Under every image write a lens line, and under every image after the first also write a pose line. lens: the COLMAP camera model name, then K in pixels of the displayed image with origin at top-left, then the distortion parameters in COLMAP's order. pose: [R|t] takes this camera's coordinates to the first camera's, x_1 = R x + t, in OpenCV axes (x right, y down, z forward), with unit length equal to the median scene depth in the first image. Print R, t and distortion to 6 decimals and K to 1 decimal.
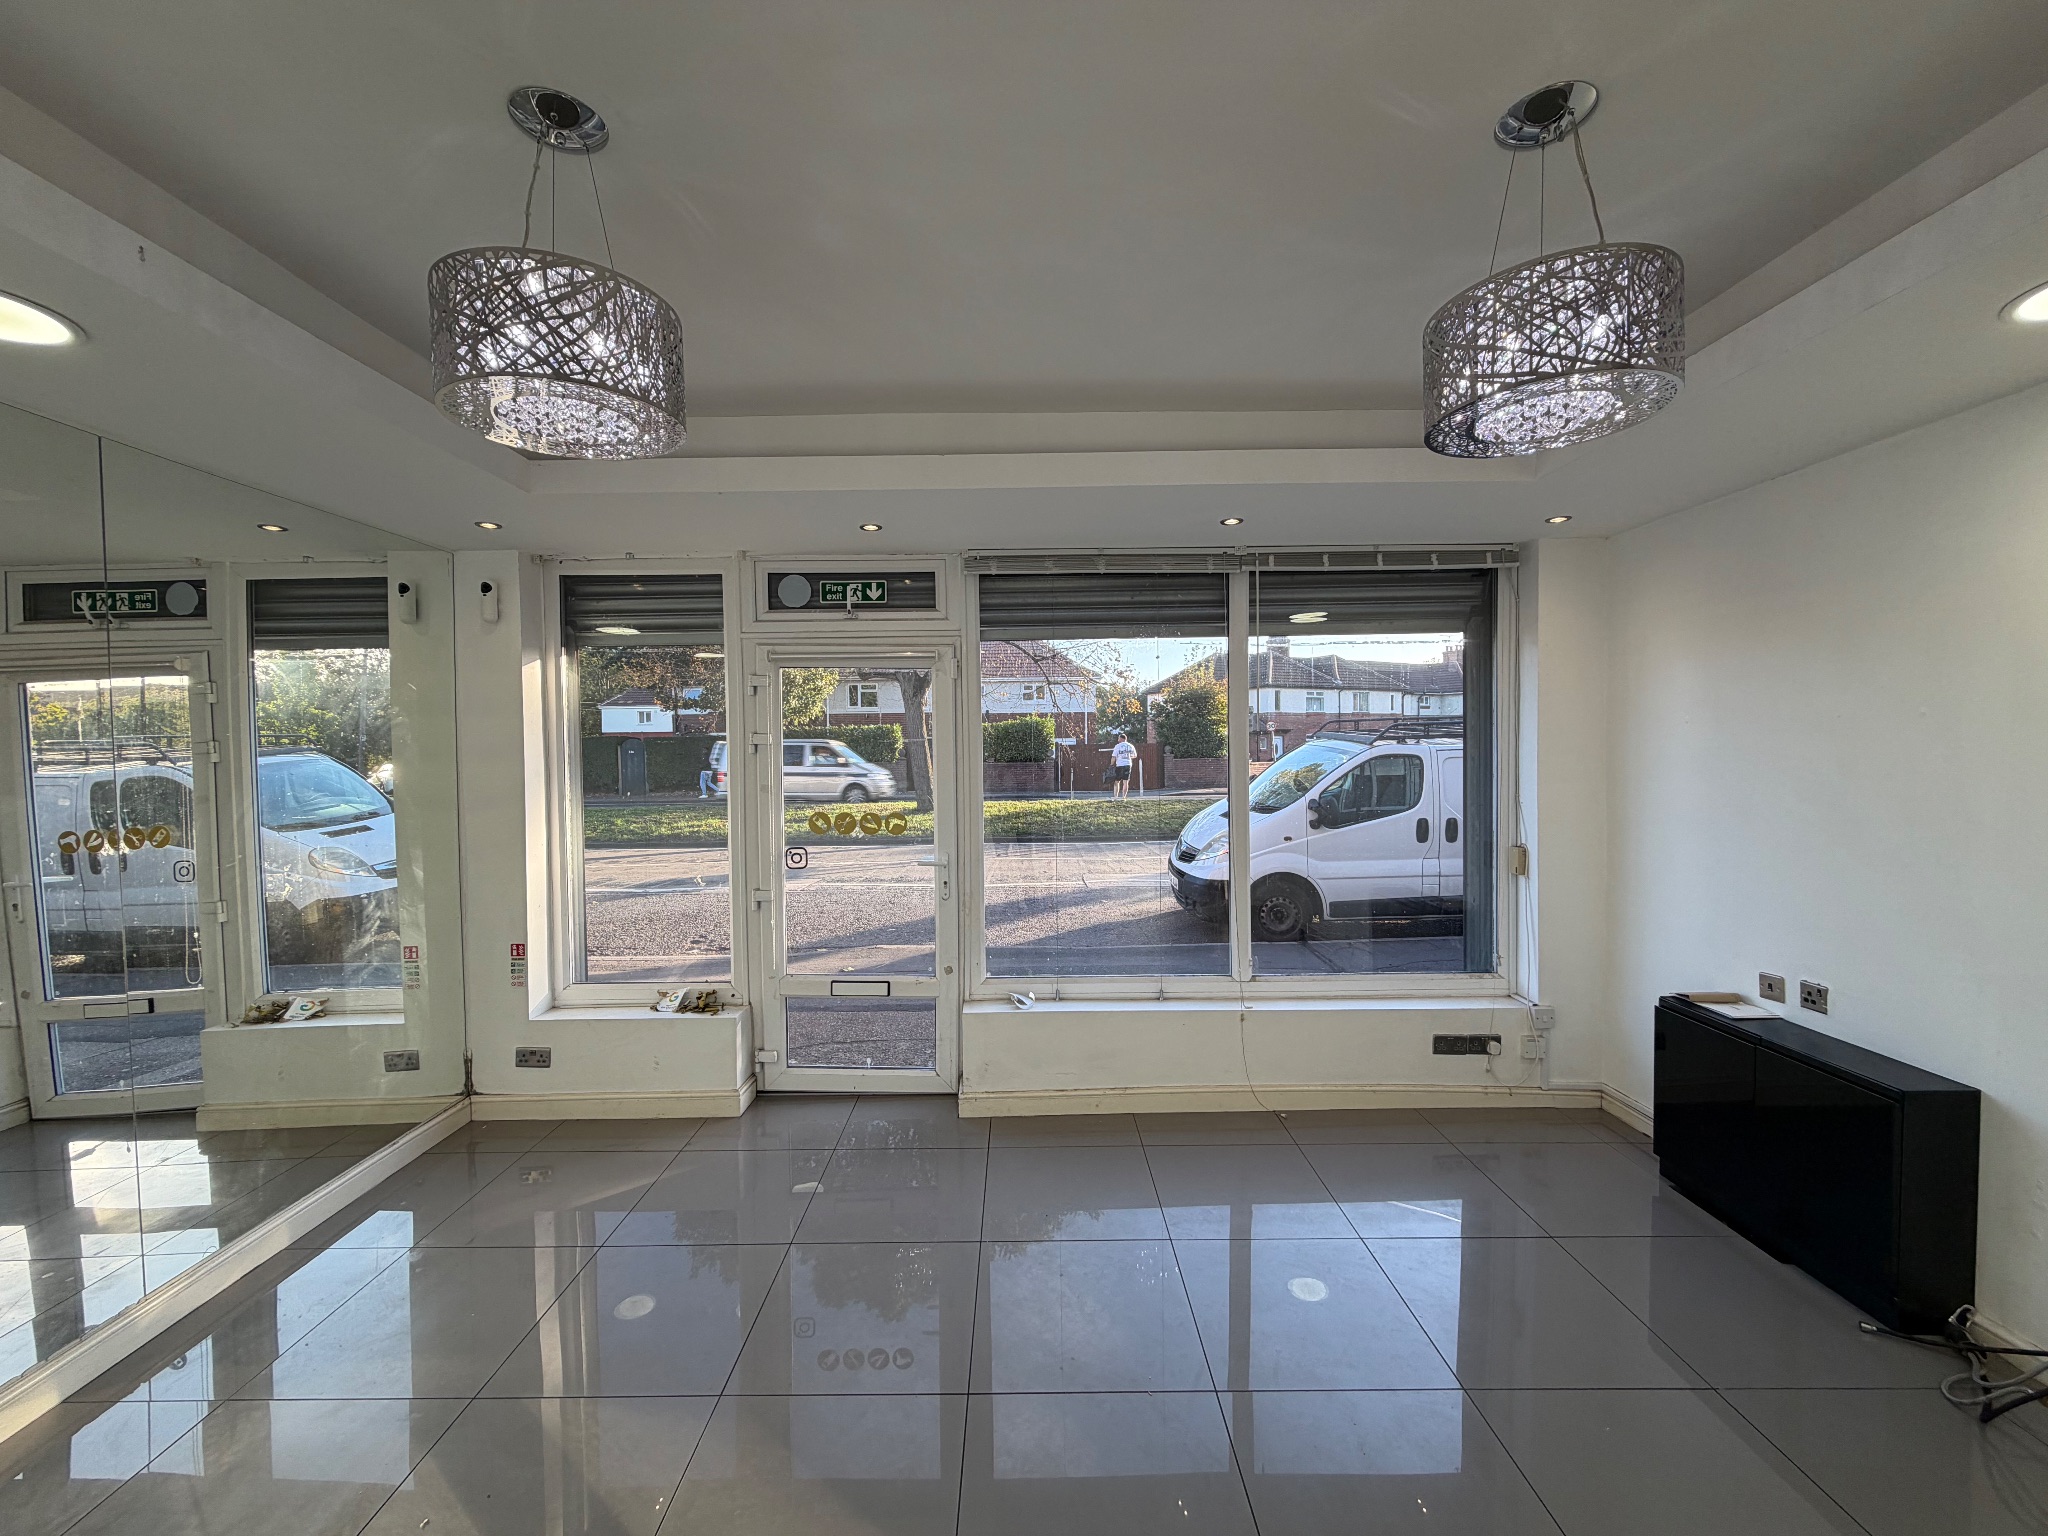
lens RADIAL K [[819.6, 0, 1020.2], [0, 819.6, 768.3], [0, 0, 1]] dist [-0.000243, 0.000852]
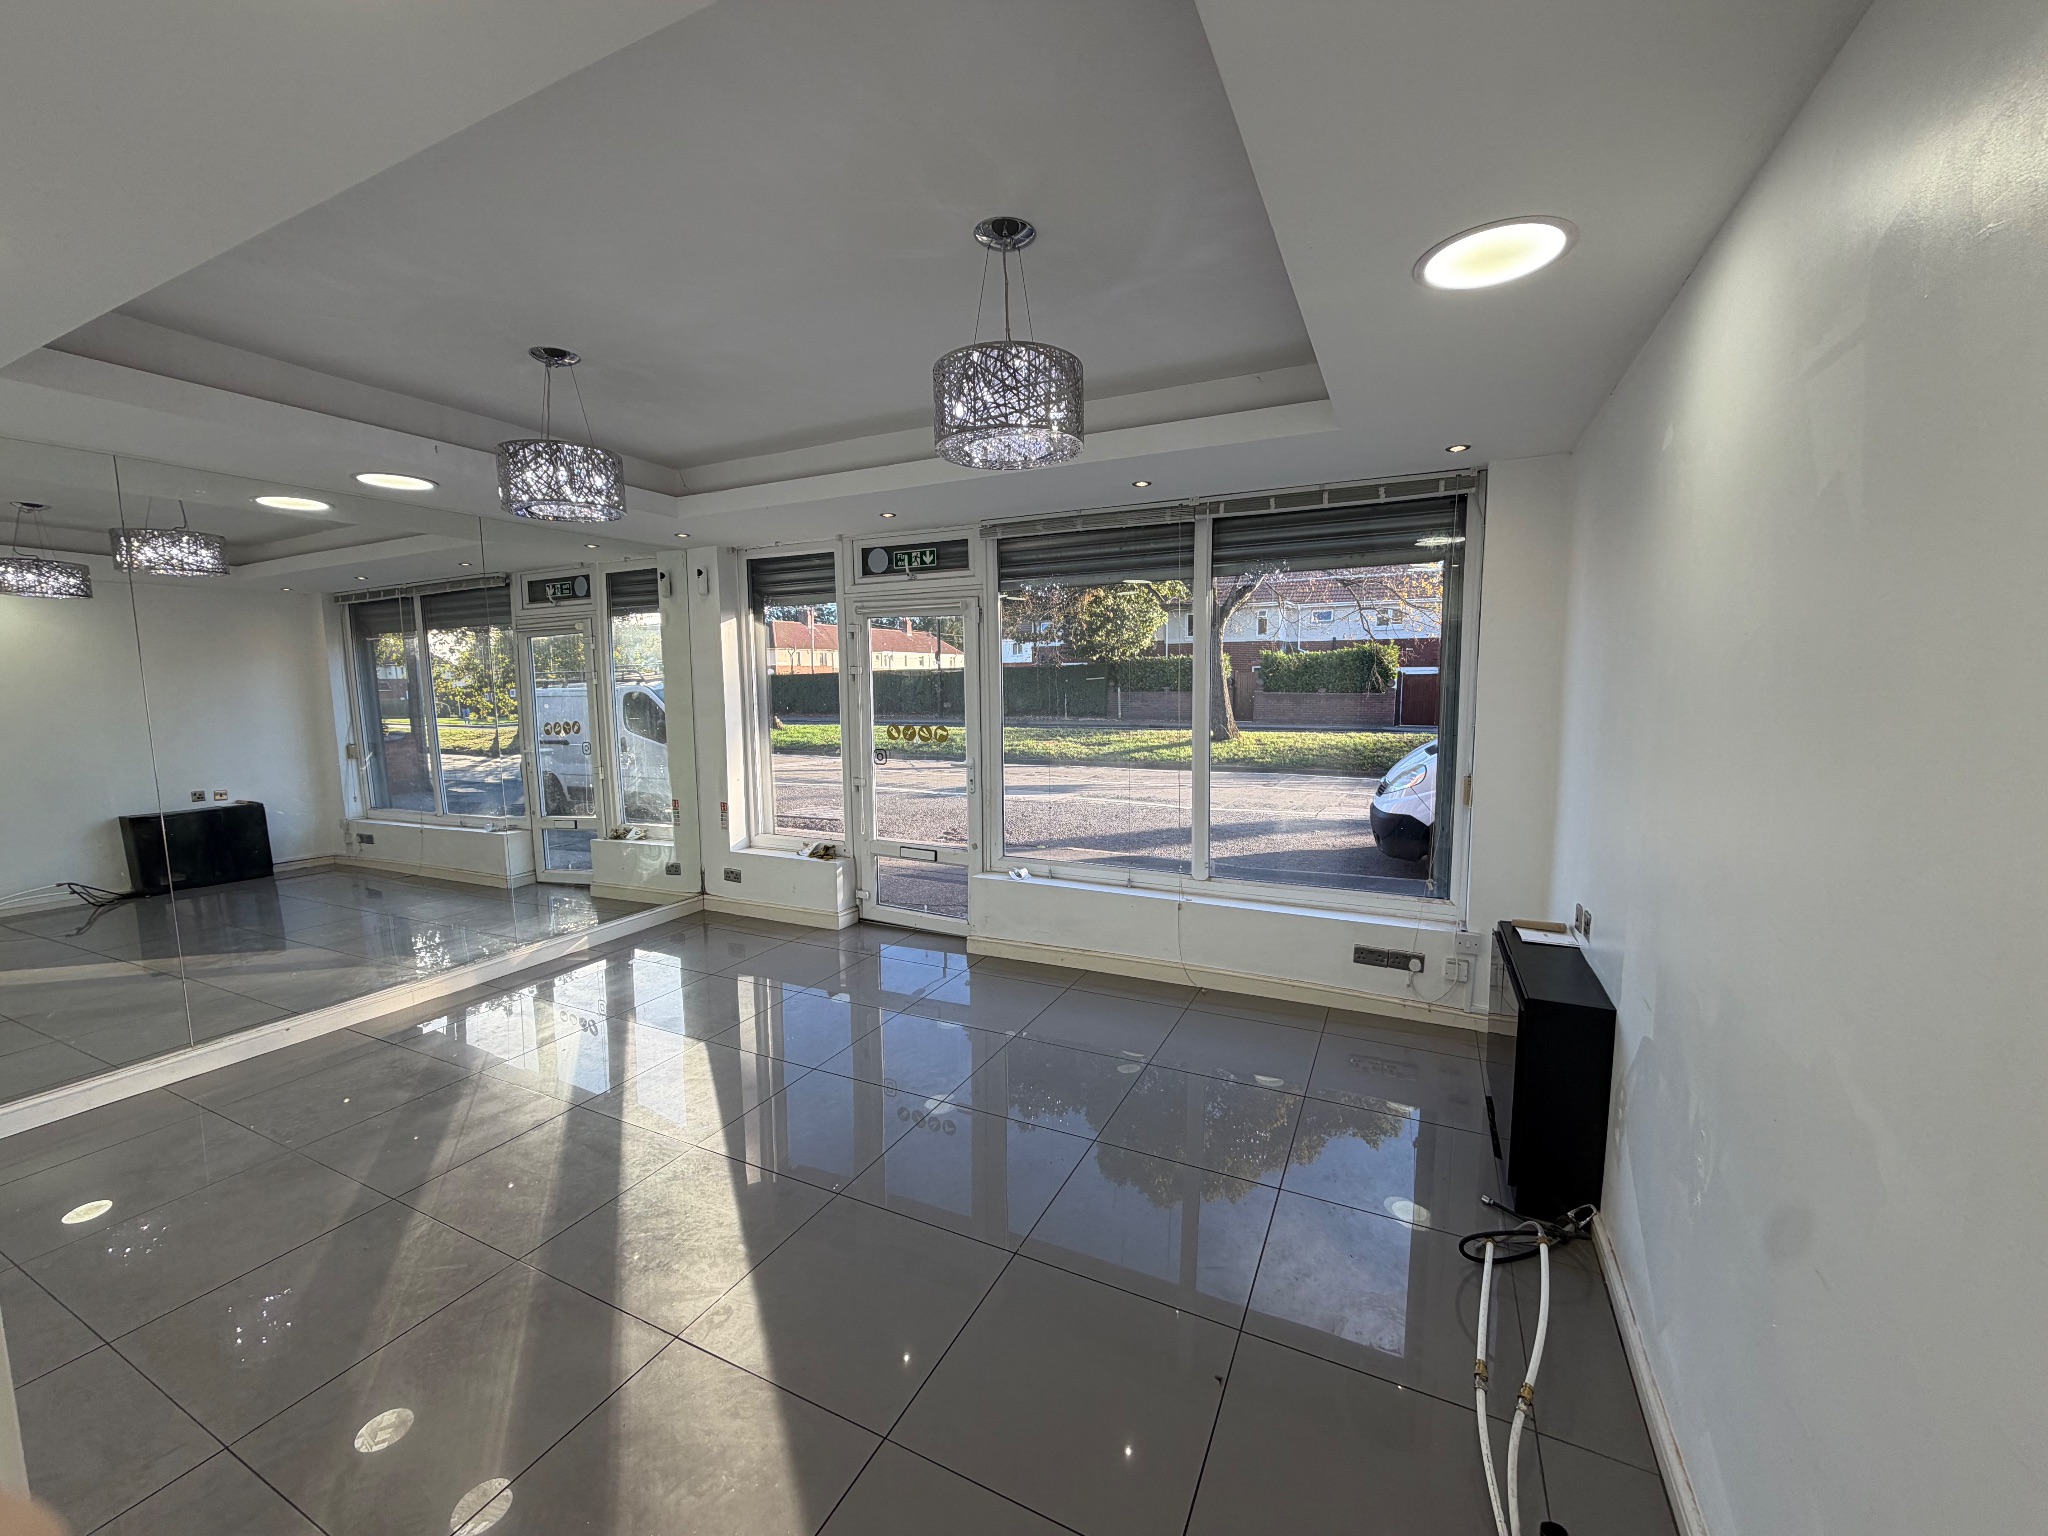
lens RADIAL K [[819.6, 0, 1014.9], [0, 819.6, 766.2], [0, 0, 1]] dist [-0.000243, 0.000852]
pose [[0.897468, 0.049813, -0.438259, 0.544349], [-0.013386, 0.996221, 0.085820, 0.003857], [0.440877, -0.071154, 0.894743, -0.141576]]
